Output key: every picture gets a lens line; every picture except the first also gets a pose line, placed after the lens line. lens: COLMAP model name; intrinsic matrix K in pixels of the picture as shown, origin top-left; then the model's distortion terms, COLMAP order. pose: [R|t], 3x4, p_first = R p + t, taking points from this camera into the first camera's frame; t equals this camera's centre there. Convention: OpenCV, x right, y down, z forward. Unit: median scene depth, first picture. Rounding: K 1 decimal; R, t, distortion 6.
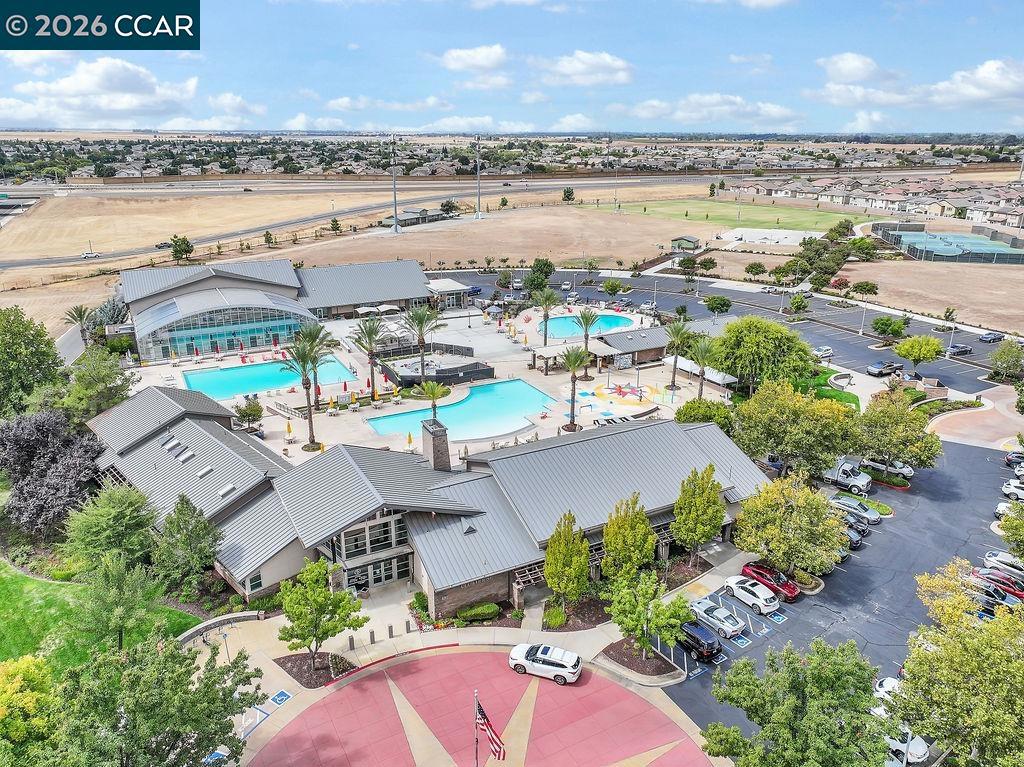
lens RADIAL K [[725.7, 0, 509.6], [0, 725.7, 385.1], [0, 0, 1]] dist [0.009290, 0.003965]
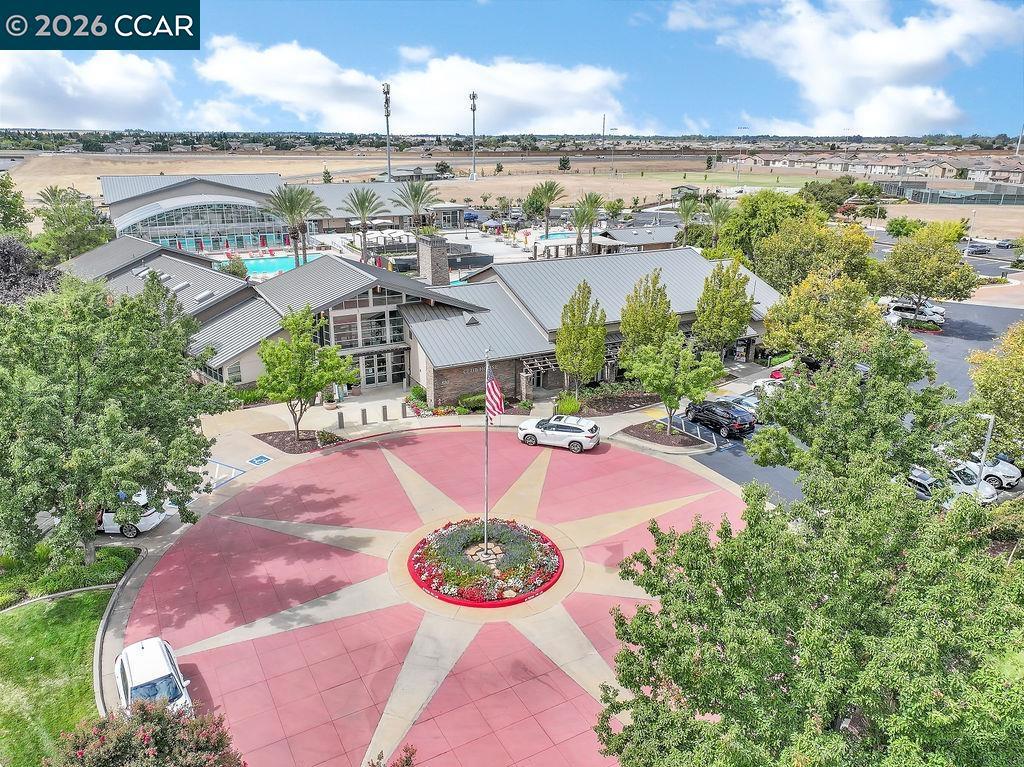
lens RADIAL K [[725.7, 0, 509.6], [0, 725.7, 385.6], [0, 0, 1]] dist [0.009290, 0.003965]
pose [[0.999934, 0.004075, 0.010701, -0.017877], [-0.004012, 0.999975, -0.005908, 0.284711], [-0.010725, 0.005864, 0.999925, 0.095760]]
